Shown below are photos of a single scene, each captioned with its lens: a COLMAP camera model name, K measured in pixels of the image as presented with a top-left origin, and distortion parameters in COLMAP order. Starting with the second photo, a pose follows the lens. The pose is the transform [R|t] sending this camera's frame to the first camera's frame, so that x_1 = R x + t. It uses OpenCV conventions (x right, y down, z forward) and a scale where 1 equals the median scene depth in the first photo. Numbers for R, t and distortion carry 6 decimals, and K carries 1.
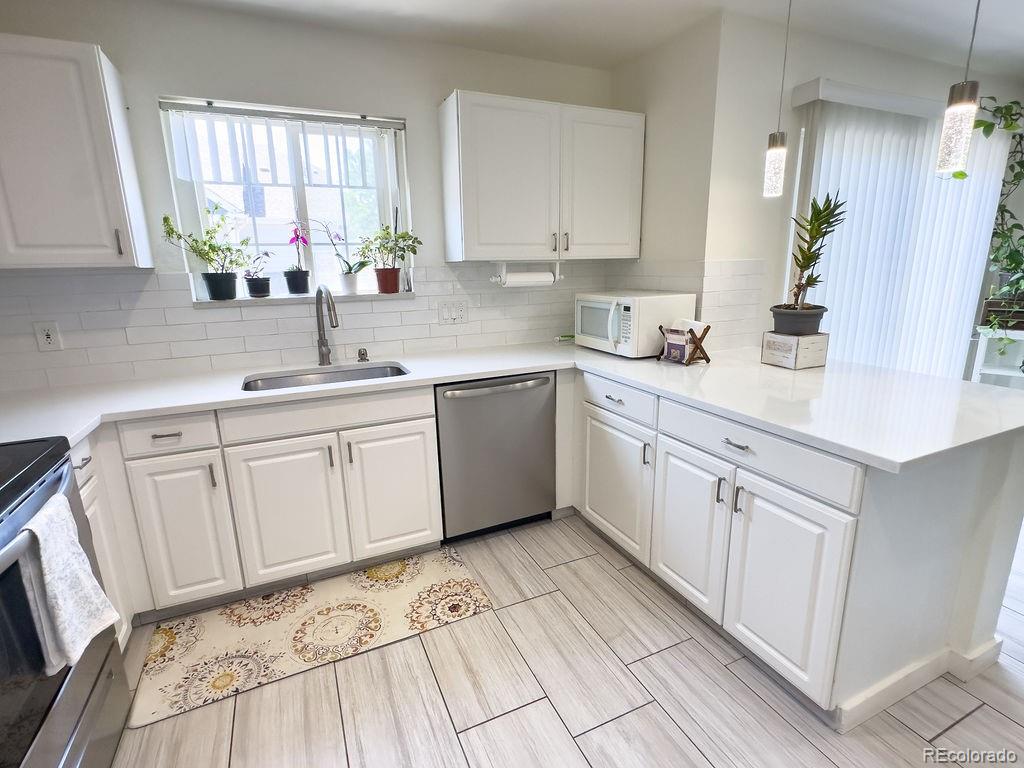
lens RADIAL K [[494.8, 0, 512.0], [0, 494.8, 384.0], [0, 0, 1]] dist [-0.011572, 0.000330]
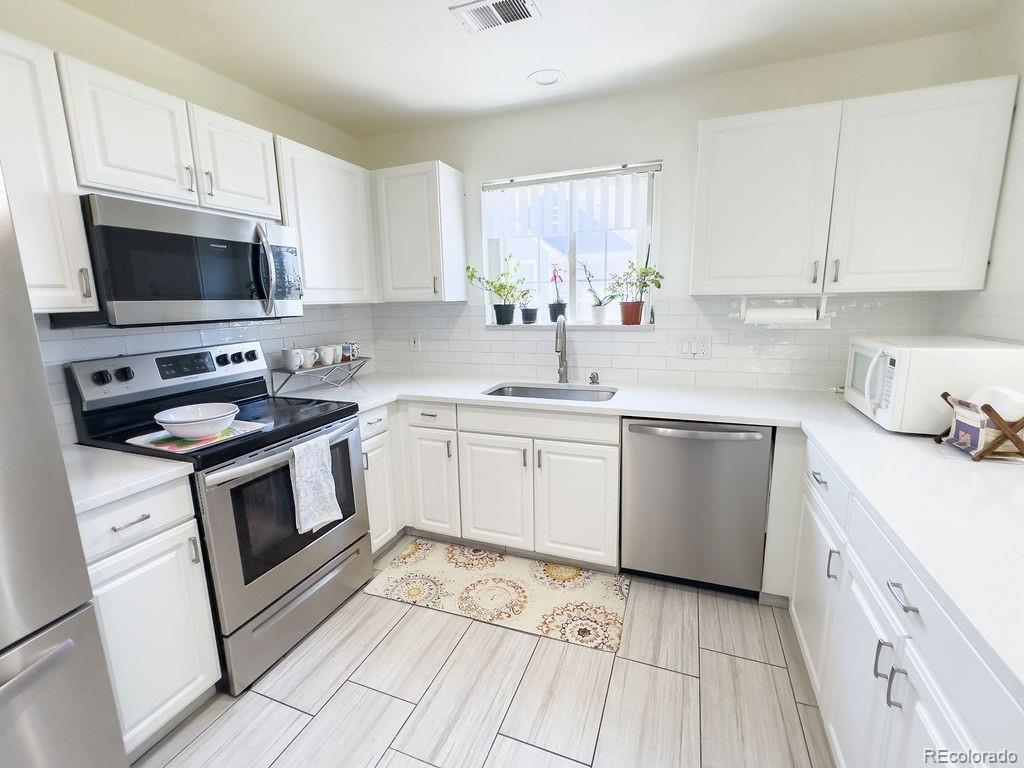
lens RADIAL K [[448.6, 0, 512.0], [0, 448.6, 384.0], [0, 0, 1]] dist [-0.013807, -0.000360]
pose [[0.695060, 0.137517, -0.705677, 0.333480], [-0.159636, 0.986555, 0.035017, -0.060199], [0.701005, 0.088313, 0.707668, 0.173766]]
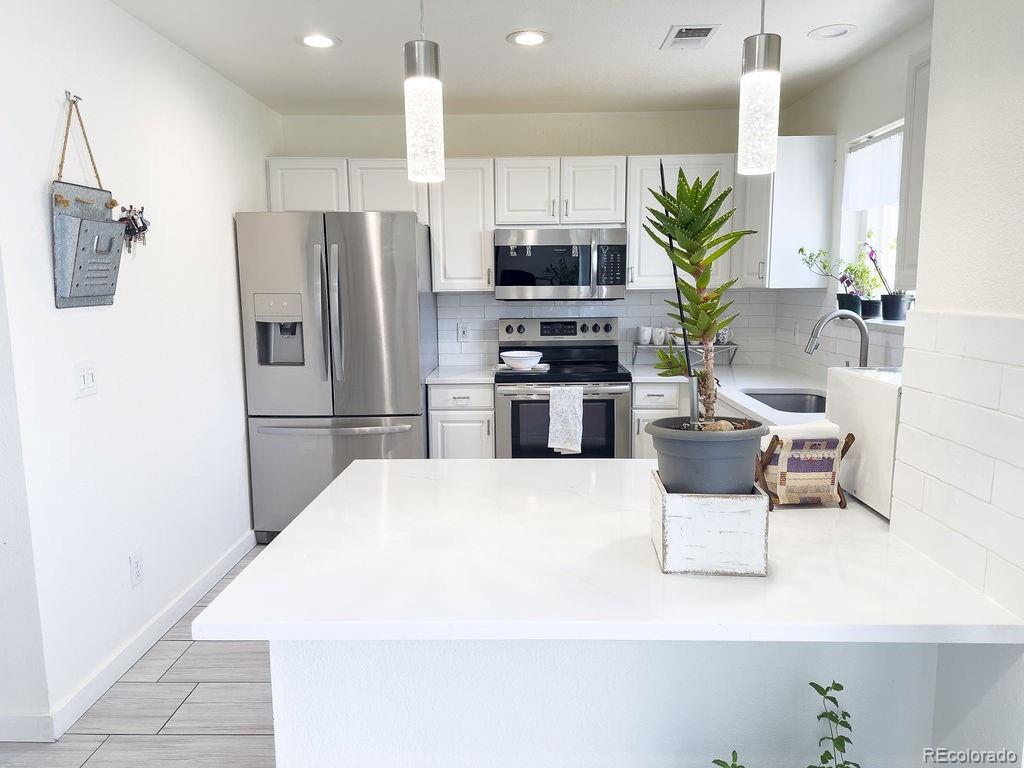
lens RADIAL K [[737.5, 0, 512.0], [0, 737.5, 384.0], [0, 0, 1]] dist [0.065622, -0.001797]
pose [[-0.433764, 0.147429, -0.888883, 1.239609], [-0.192878, 0.948462, 0.251433, -0.321968], [0.880140, 0.280509, -0.382973, 1.085442]]
